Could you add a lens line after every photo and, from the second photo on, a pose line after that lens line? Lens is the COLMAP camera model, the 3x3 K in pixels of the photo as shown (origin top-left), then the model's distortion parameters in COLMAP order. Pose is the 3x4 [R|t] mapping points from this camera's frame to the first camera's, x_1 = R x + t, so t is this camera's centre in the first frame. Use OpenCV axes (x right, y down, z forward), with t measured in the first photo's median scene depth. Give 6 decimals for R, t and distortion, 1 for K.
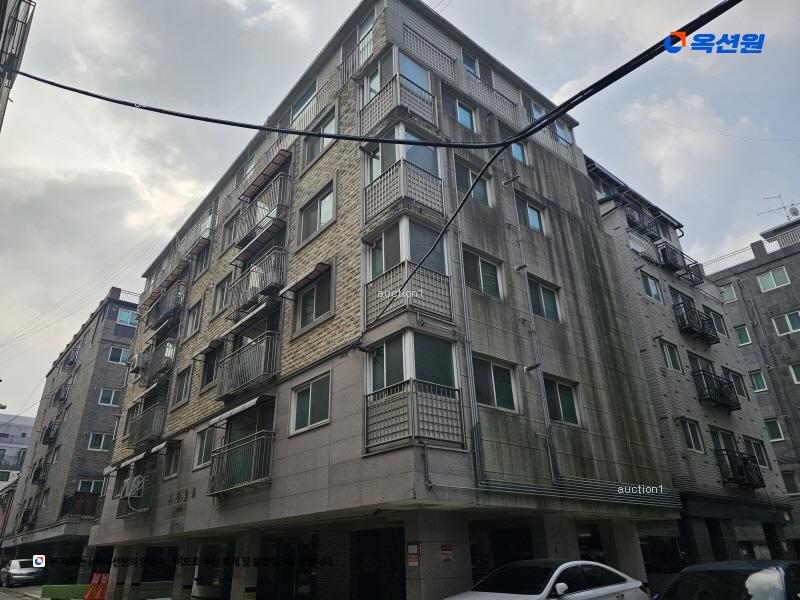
lens RADIAL K [[534.1, 0, 391.3], [0, 534.1, 276.7], [0, 0, 1]] dist [0.059914, -0.049800]
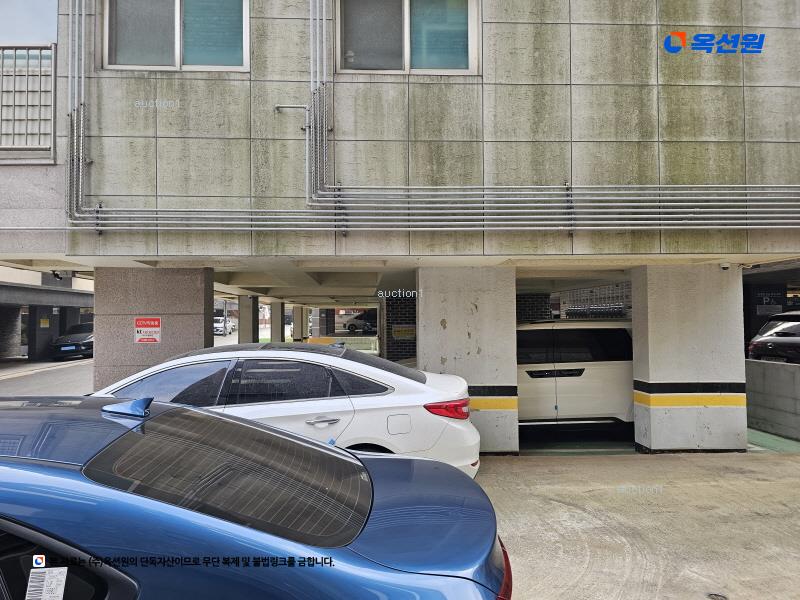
lens RADIAL K [[534.1, 0, 392.4], [0, 534.1, 305.1], [0, 0, 1]] dist [0.059914, -0.049800]
pose [[0.803287, -0.011406, -0.595484, 0.590816], [0.271024, 0.897303, 0.348415, 0.295091], [0.530355, -0.441267, 0.723883, 0.611043]]
